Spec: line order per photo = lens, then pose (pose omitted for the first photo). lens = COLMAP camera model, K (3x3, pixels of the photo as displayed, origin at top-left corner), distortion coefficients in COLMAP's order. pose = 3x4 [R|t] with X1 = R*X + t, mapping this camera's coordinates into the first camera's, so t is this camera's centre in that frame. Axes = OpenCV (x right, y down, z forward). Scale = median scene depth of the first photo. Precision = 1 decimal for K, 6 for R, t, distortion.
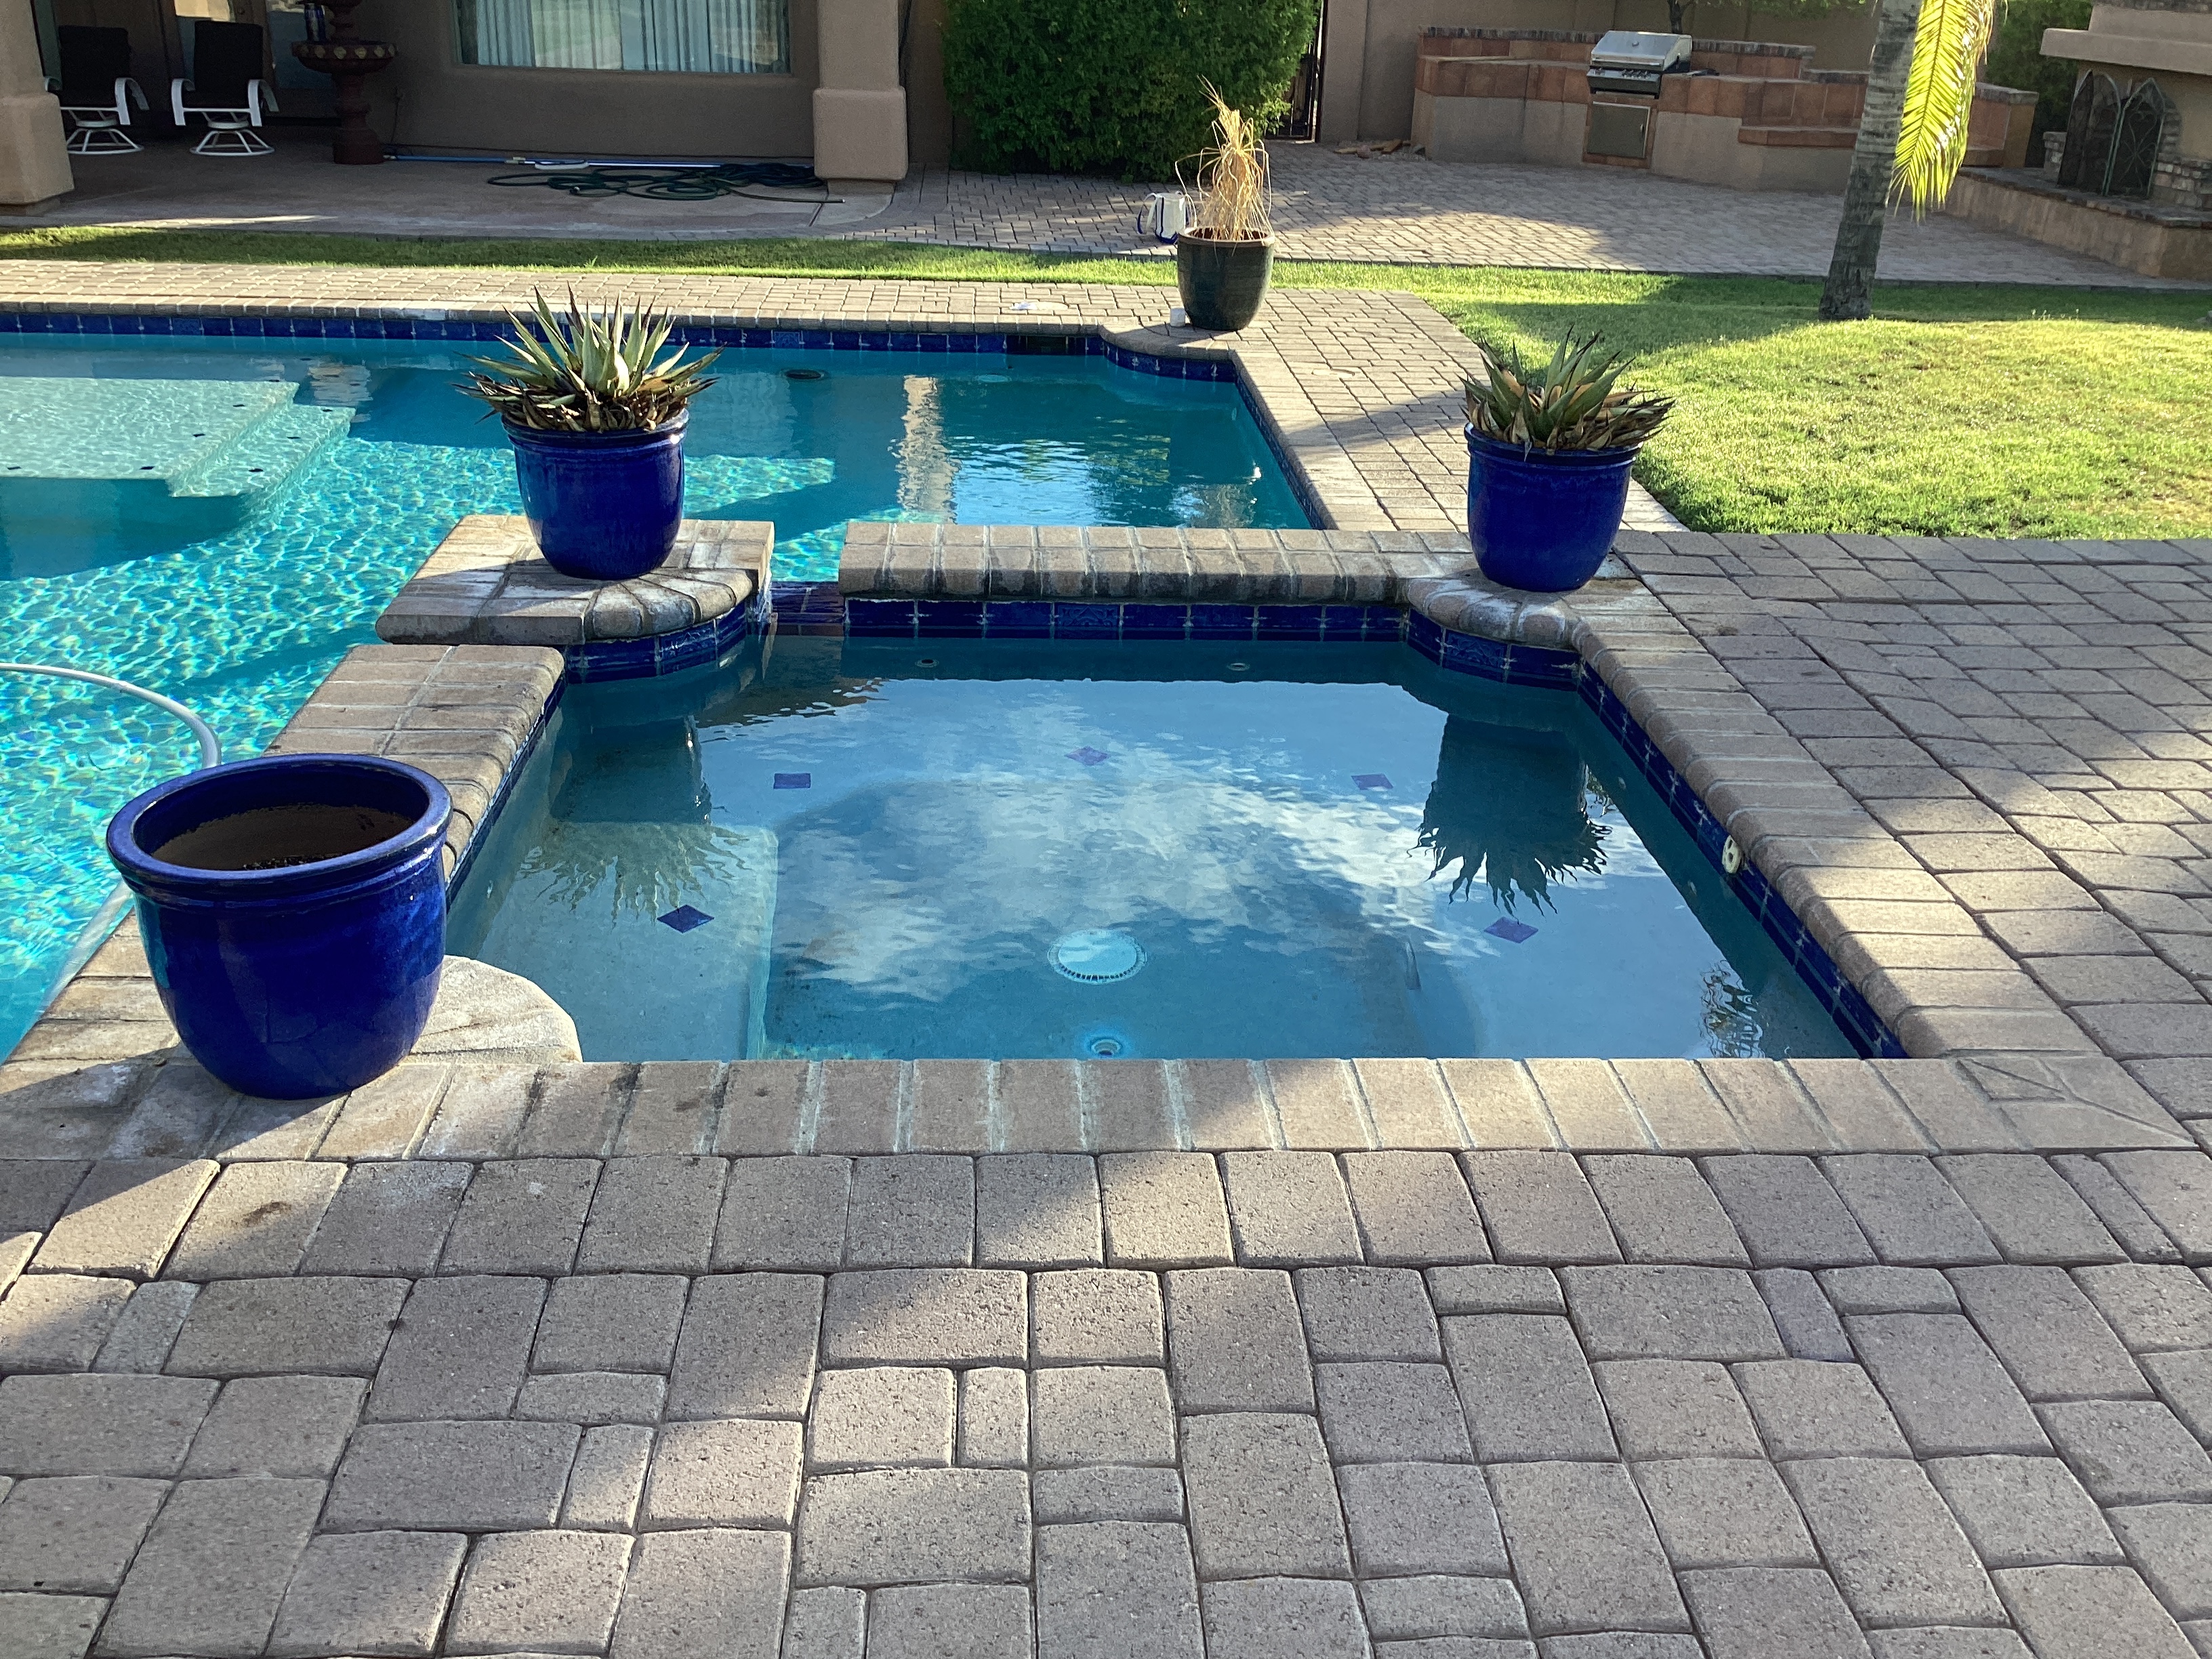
lens RADIAL K [[2024.8, 0, 1106.0], [0, 2024.8, 829.5], [0, 0, 1]] dist [0.094205, -0.201172]
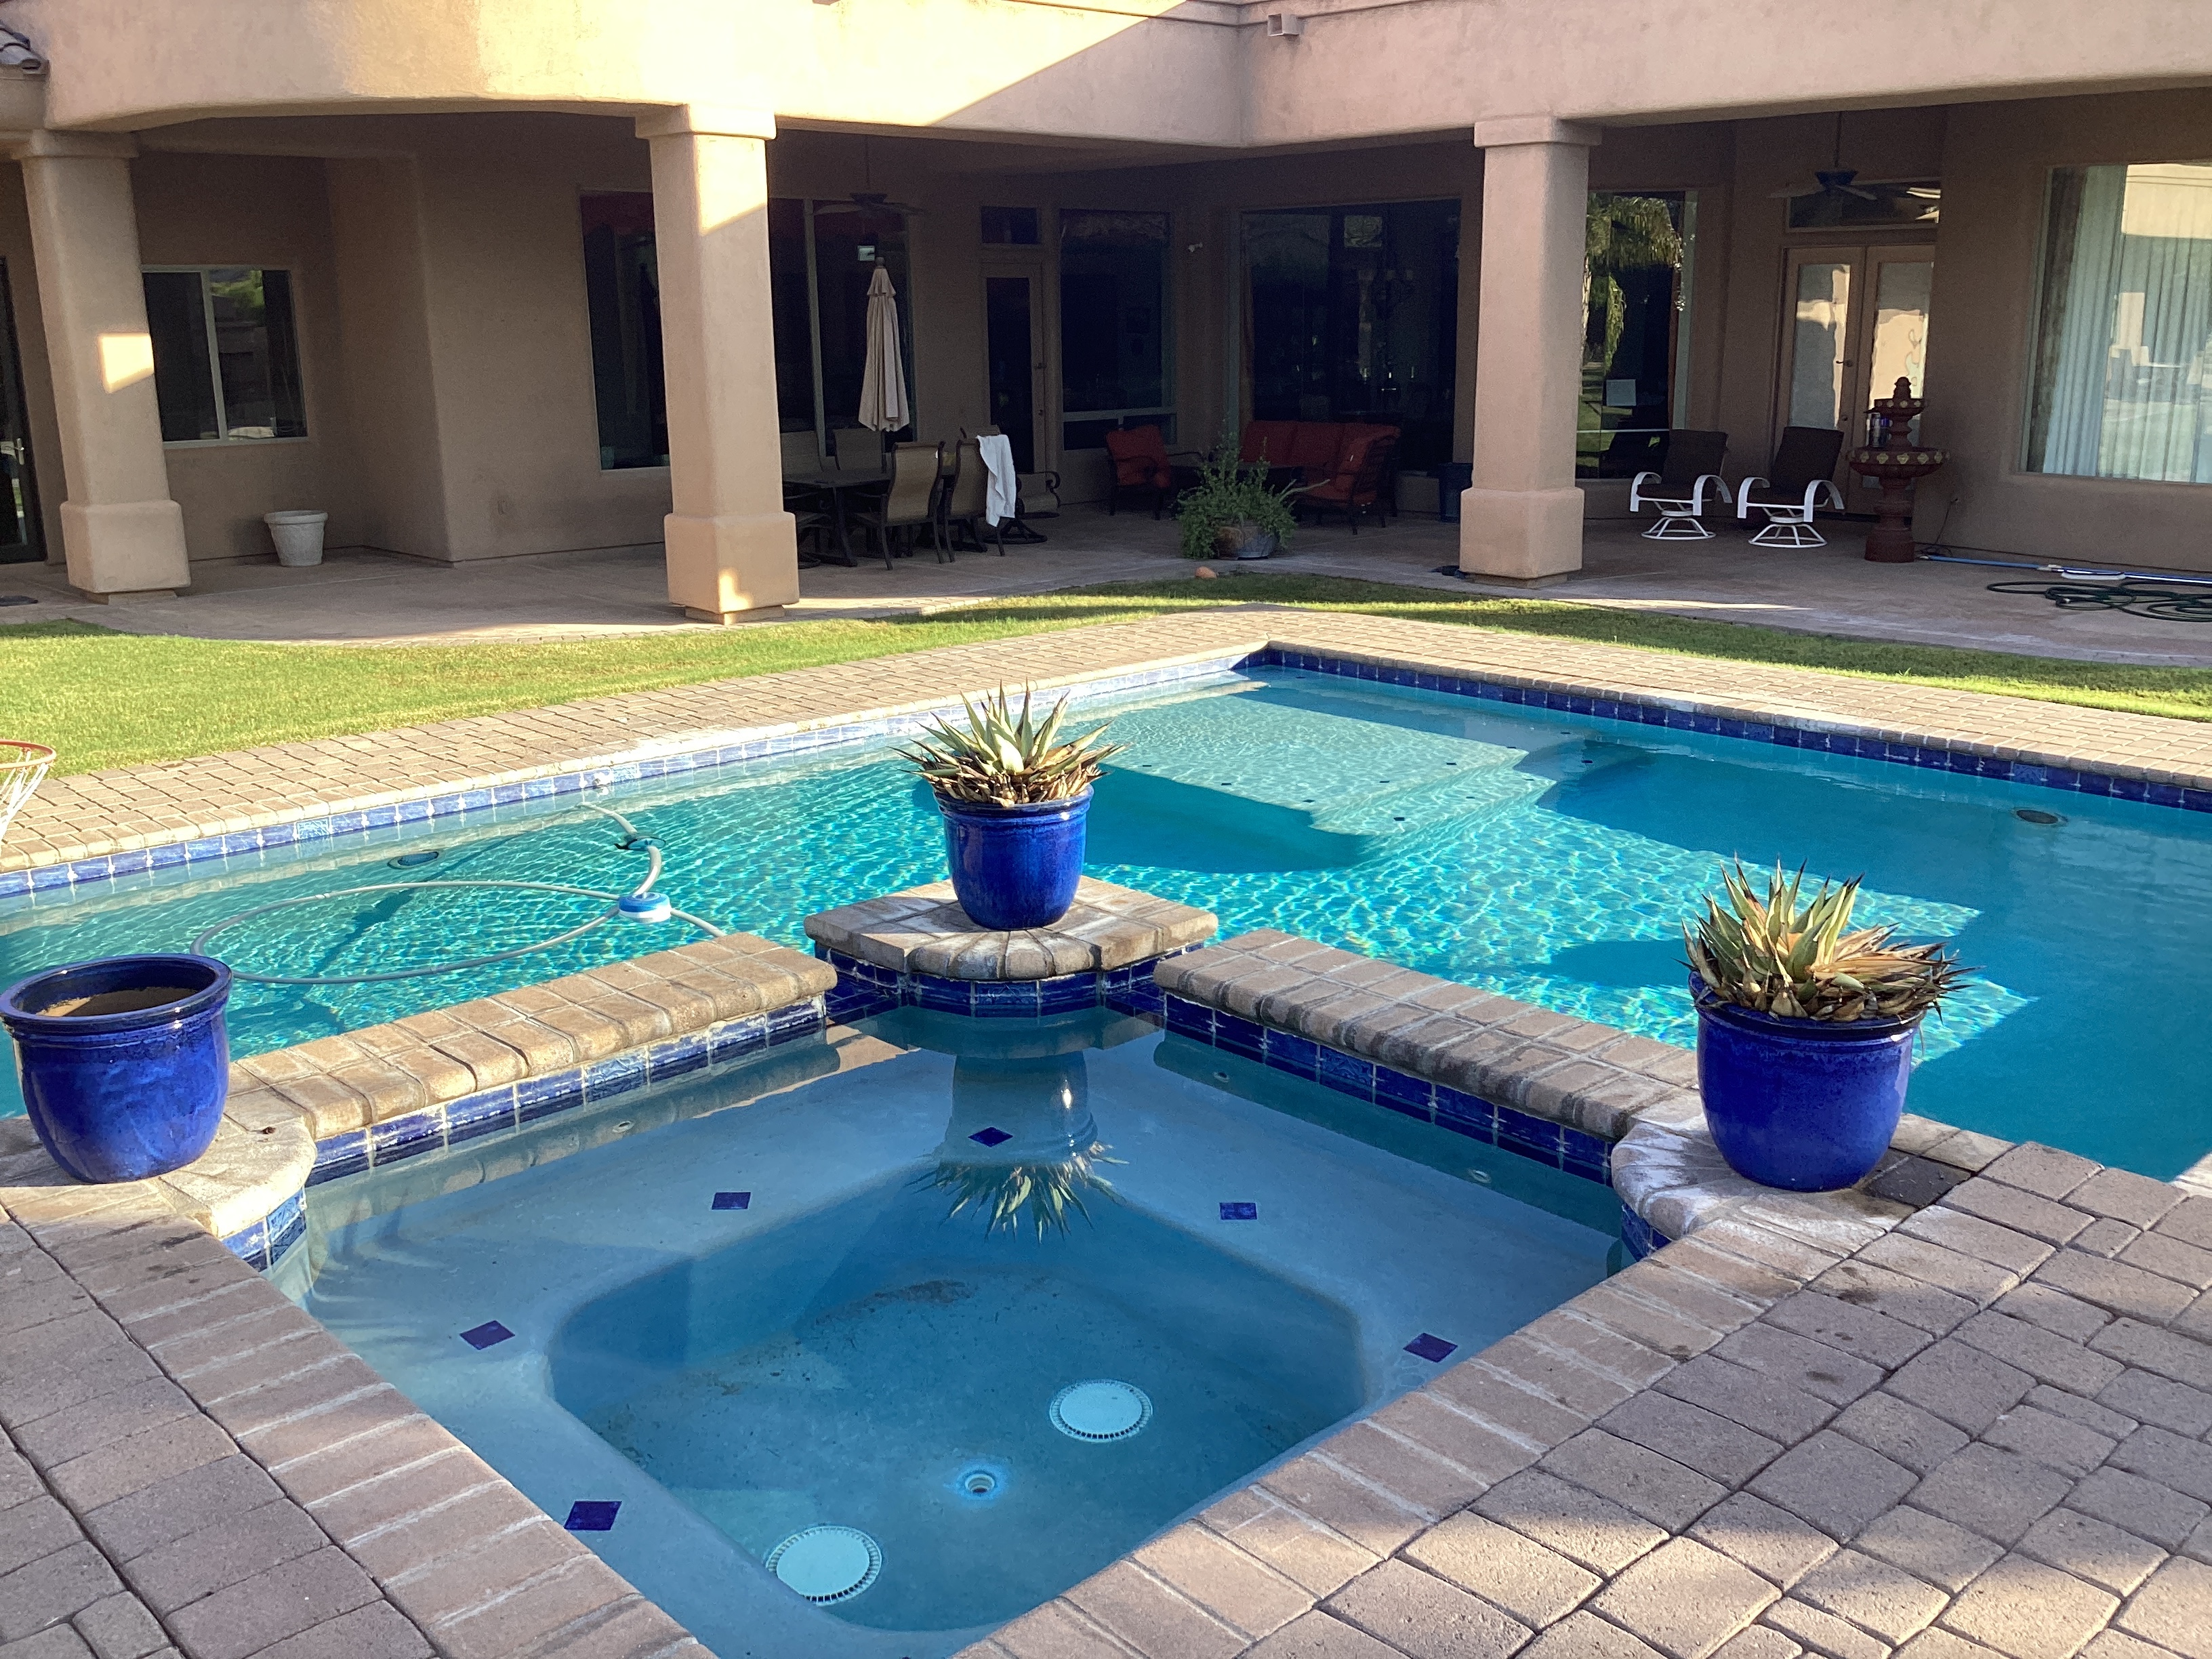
lens RADIAL K [[2024.8, 0, 1106.0], [0, 2024.8, 829.5], [0, 0, 1]] dist [0.094205, -0.201172]
pose [[0.638642, 0.159013, -0.752896, 0.615794], [-0.287962, 0.956711, -0.042204, -0.139380], [0.713593, 0.243759, 0.656785, 0.271139]]
